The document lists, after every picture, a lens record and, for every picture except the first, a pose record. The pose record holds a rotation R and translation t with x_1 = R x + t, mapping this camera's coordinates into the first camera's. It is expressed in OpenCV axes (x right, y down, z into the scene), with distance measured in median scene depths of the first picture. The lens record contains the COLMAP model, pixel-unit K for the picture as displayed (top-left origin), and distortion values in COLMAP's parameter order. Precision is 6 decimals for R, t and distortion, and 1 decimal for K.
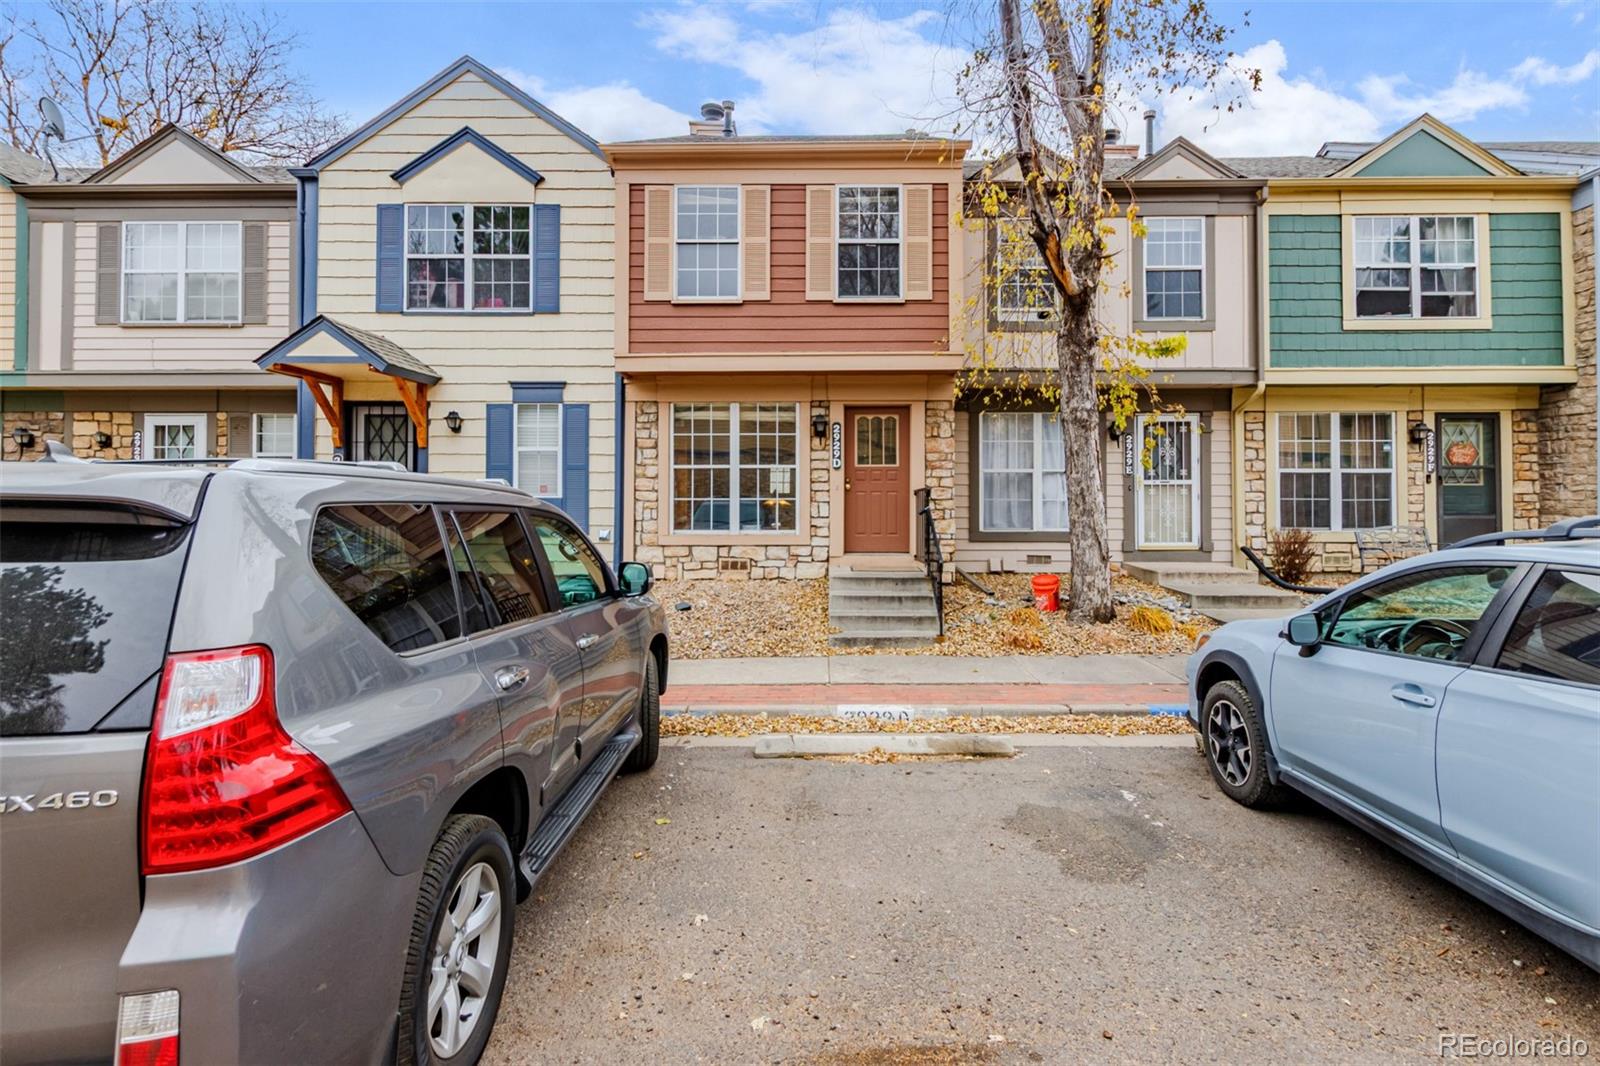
lens RADIAL K [[769.5, 0, 832.6], [0, 769.5, 488.4], [0, 0, 1]] dist [0.014460, 0.000456]
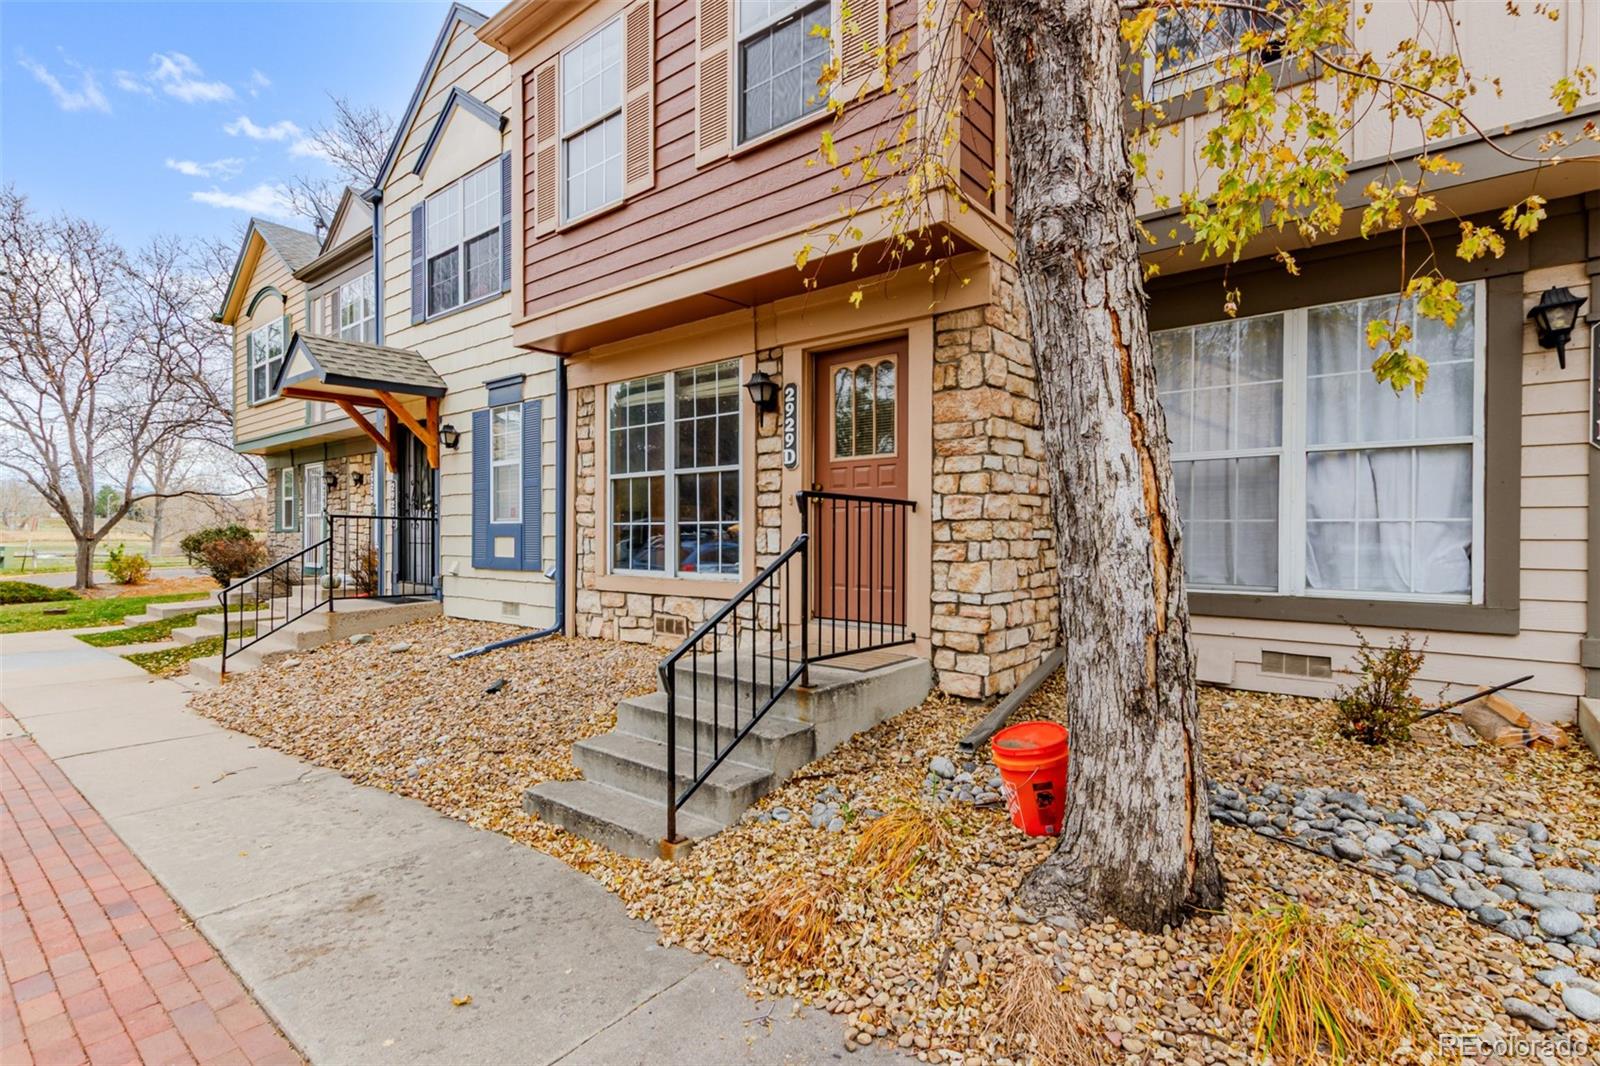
lens RADIAL K [[769.5, 0, 798.5], [0, 769.5, 537.5], [0, 0, 1]] dist [0.014460, 0.000456]
pose [[0.778122, 0.003148, -0.628106, 0.358939], [0.010163, 0.999793, 0.017600, 0.015781], [0.628031, -0.020078, 0.777929, 0.568051]]
